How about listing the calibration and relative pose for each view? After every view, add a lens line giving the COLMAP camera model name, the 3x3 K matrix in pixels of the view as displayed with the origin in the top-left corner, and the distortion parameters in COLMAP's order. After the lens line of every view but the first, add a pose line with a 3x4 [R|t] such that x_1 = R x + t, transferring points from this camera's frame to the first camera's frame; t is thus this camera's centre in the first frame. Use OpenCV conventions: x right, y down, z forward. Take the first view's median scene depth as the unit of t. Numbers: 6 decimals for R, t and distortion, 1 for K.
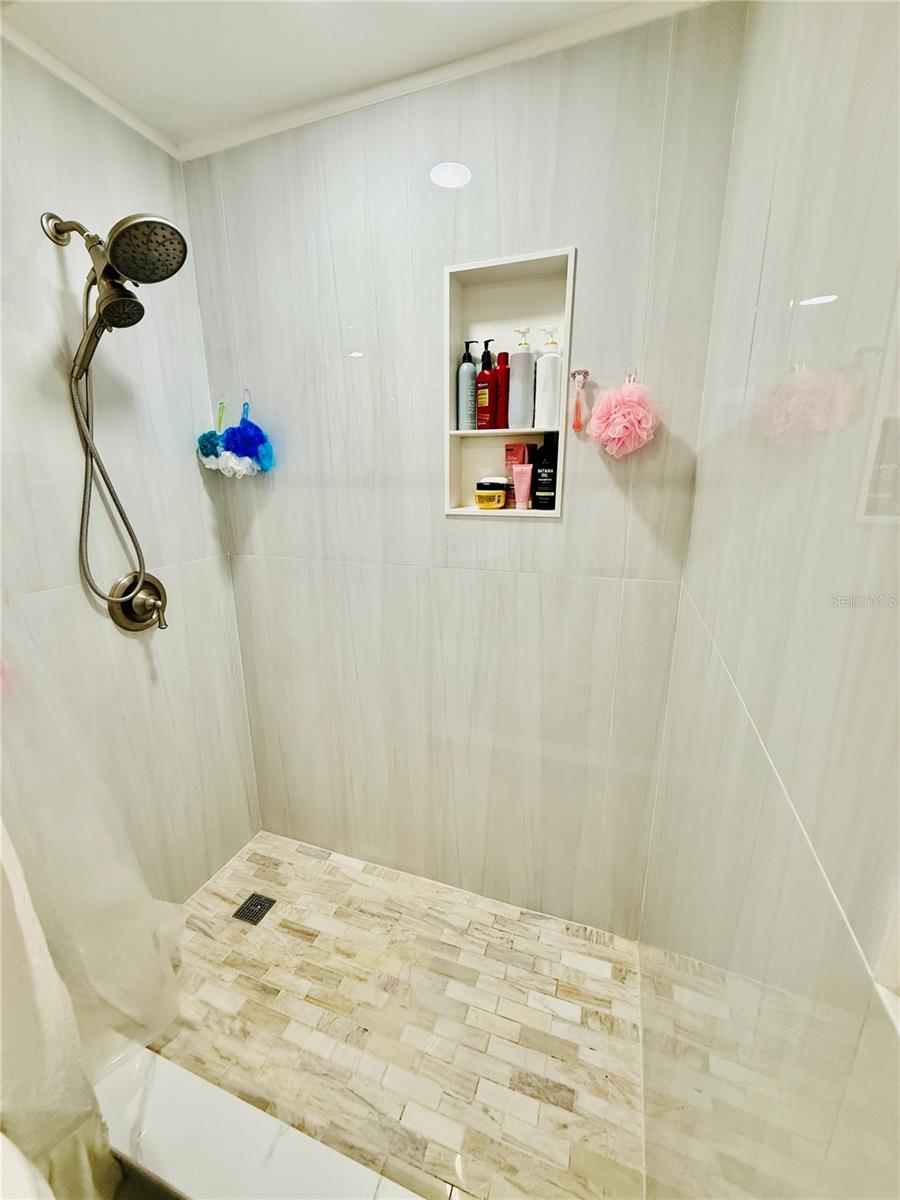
lens RADIAL K [[480.7, 0, 442.7], [0, 480.7, 600.1], [0, 0, 1]] dist [0.006553, 0.001316]
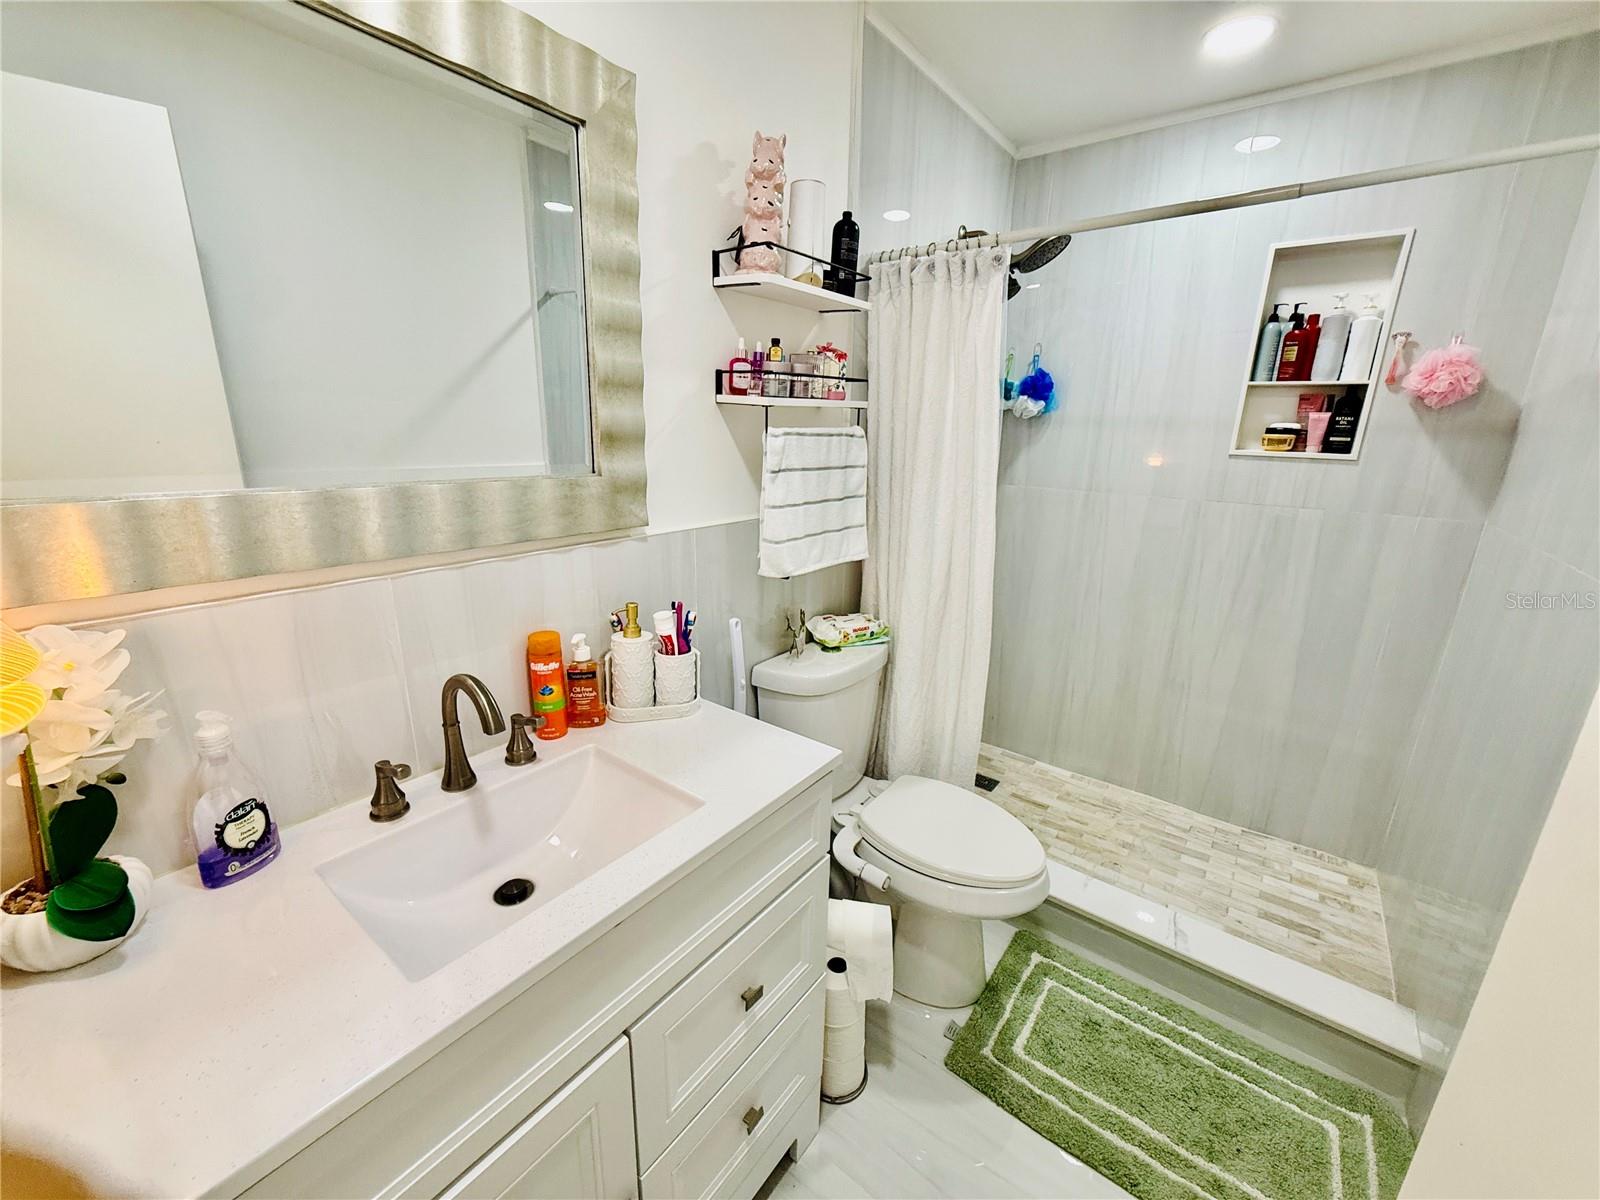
lens RADIAL K [[640.9, 0, 805.5], [0, 640.9, 600.0], [0, 0, 1]] dist [0.006553, 0.001316]
pose [[0.957019, 0.107672, -0.269298, -0.539385], [-0.103407, 0.994186, 0.030015, 0.238450], [0.270964, -0.000877, 0.962589, -0.794557]]
